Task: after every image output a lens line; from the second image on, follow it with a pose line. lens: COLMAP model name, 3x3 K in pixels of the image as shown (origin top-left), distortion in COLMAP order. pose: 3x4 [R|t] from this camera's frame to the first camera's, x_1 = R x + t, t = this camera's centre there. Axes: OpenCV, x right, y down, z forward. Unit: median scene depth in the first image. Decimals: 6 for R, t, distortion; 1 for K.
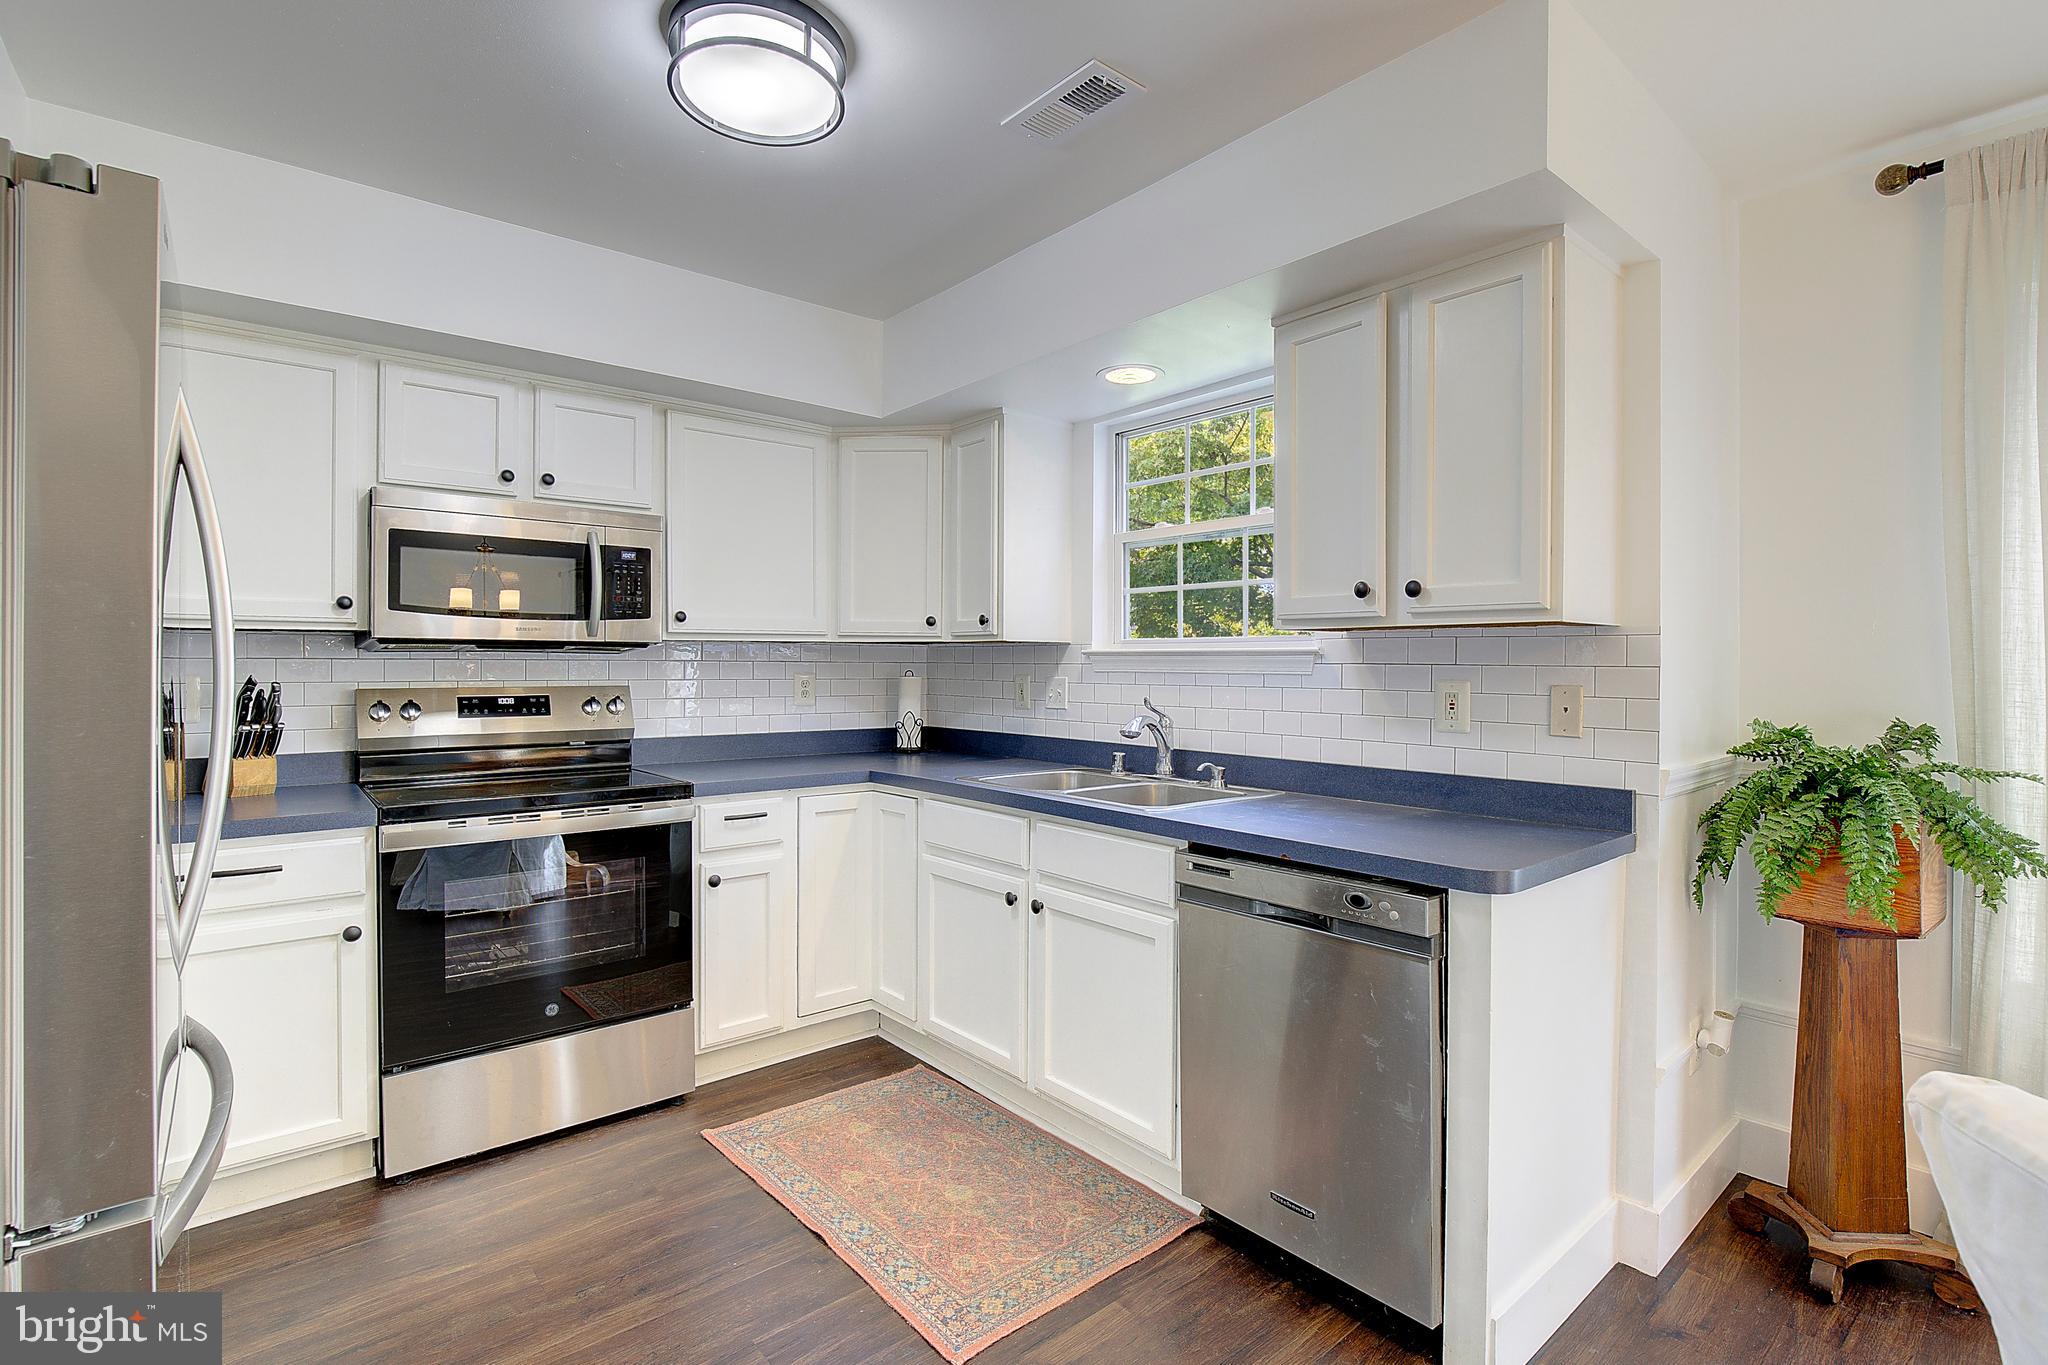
lens RADIAL K [[941.7, 0, 1024.0], [0, 941.7, 682.5], [0, 0, 1]] dist [-0.001650, -0.000370]
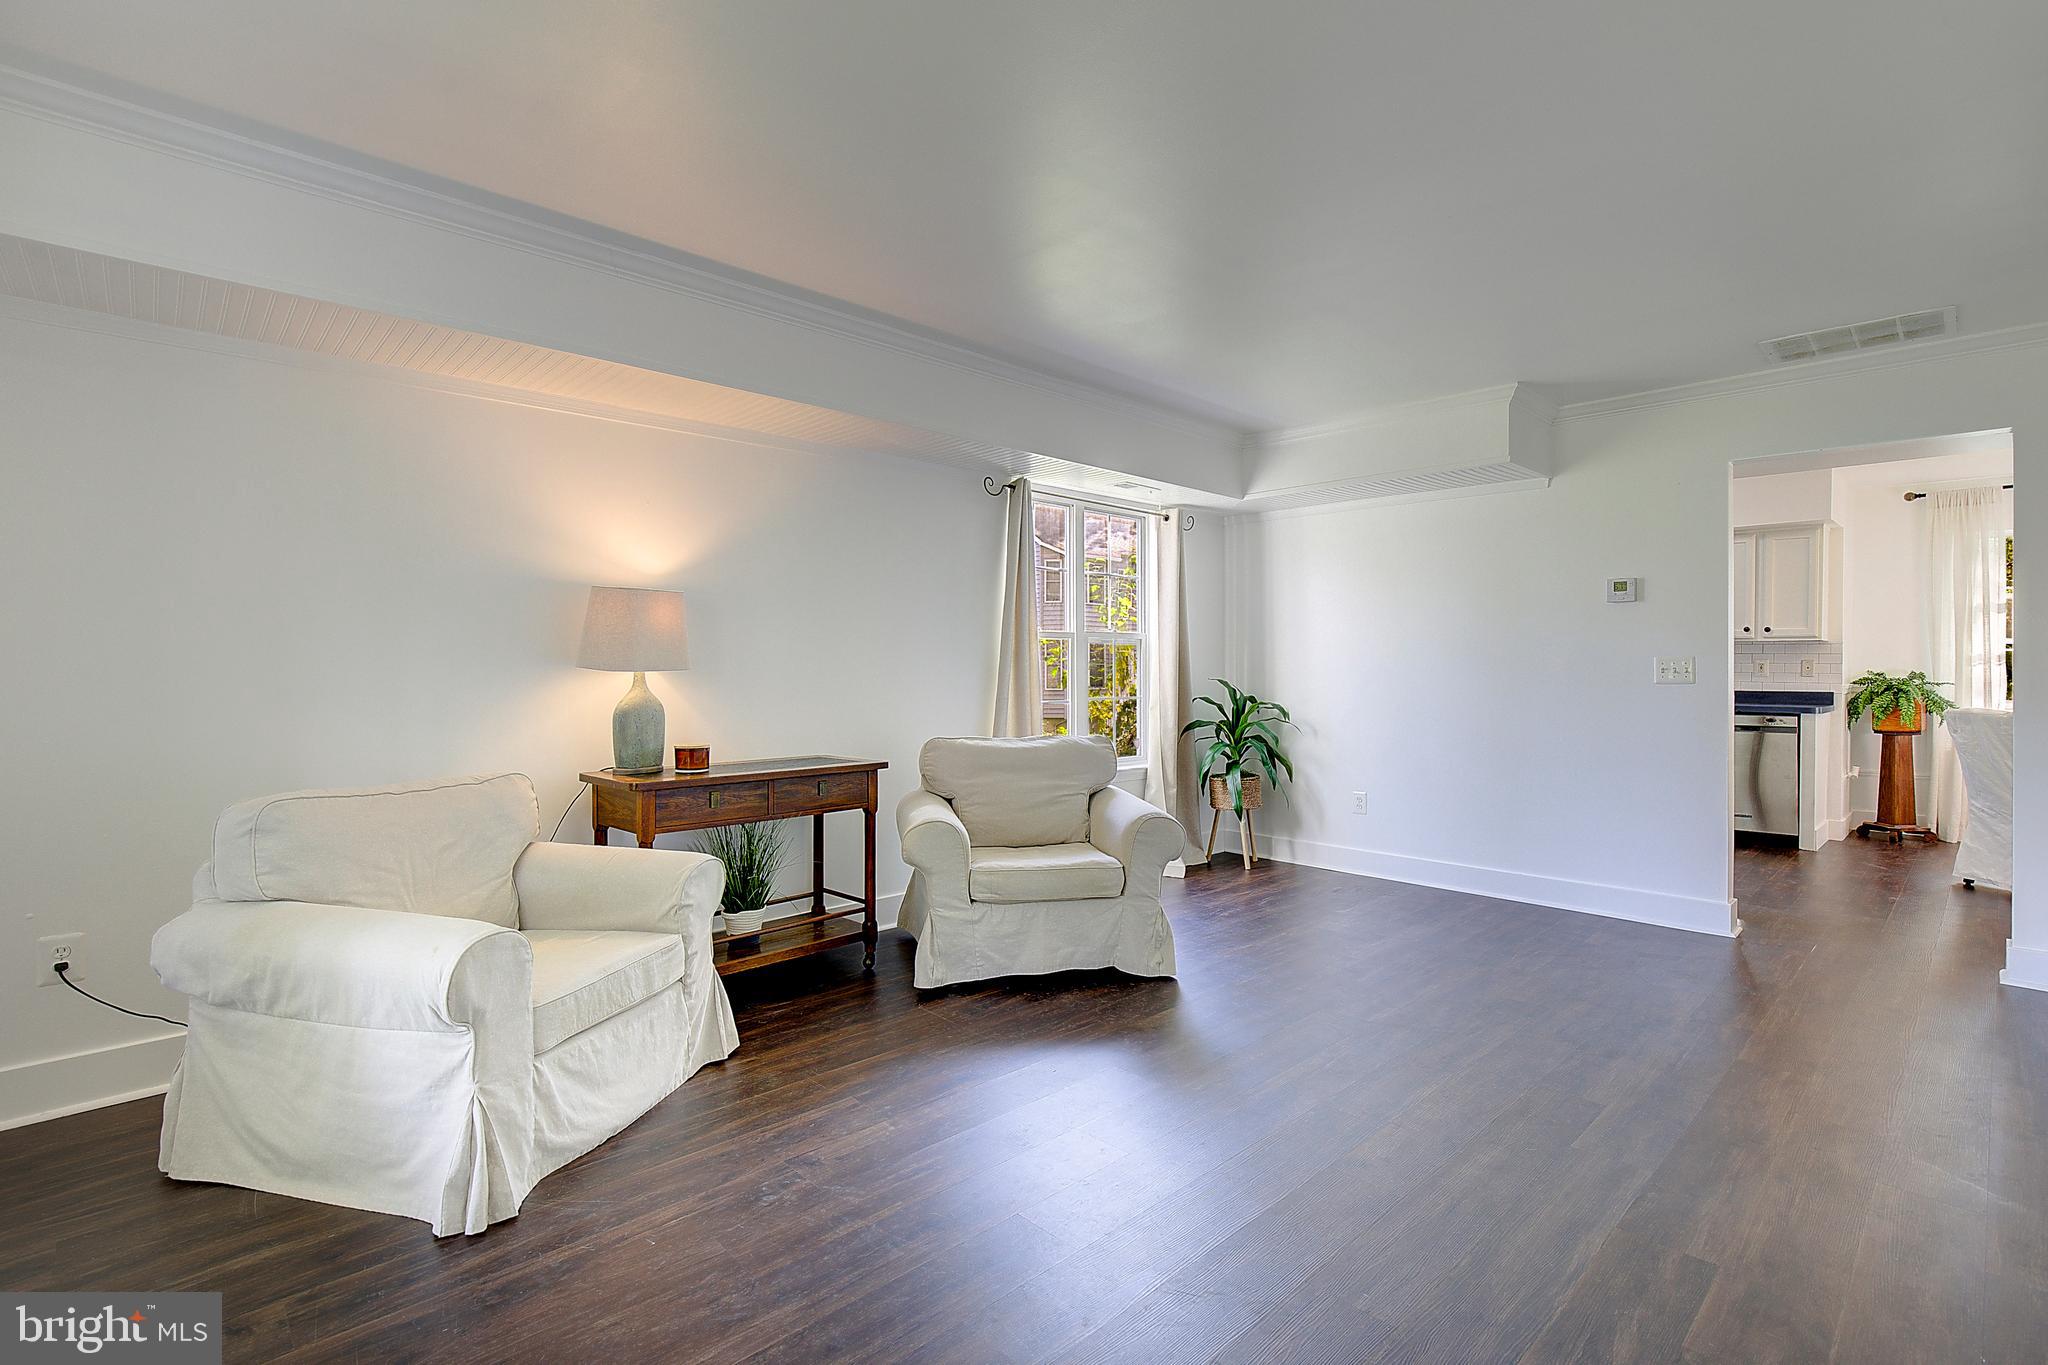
lens RADIAL K [[941.7, 0, 1024.0], [0, 941.7, 682.5], [0, 0, 1]] dist [-0.001650, -0.000370]
pose [[0.998905, -0.006408, 0.046348, -2.309653], [0.006032, 0.999948, 0.008261, 0.039268], [-0.046398, -0.007973, 0.998891, -2.123487]]
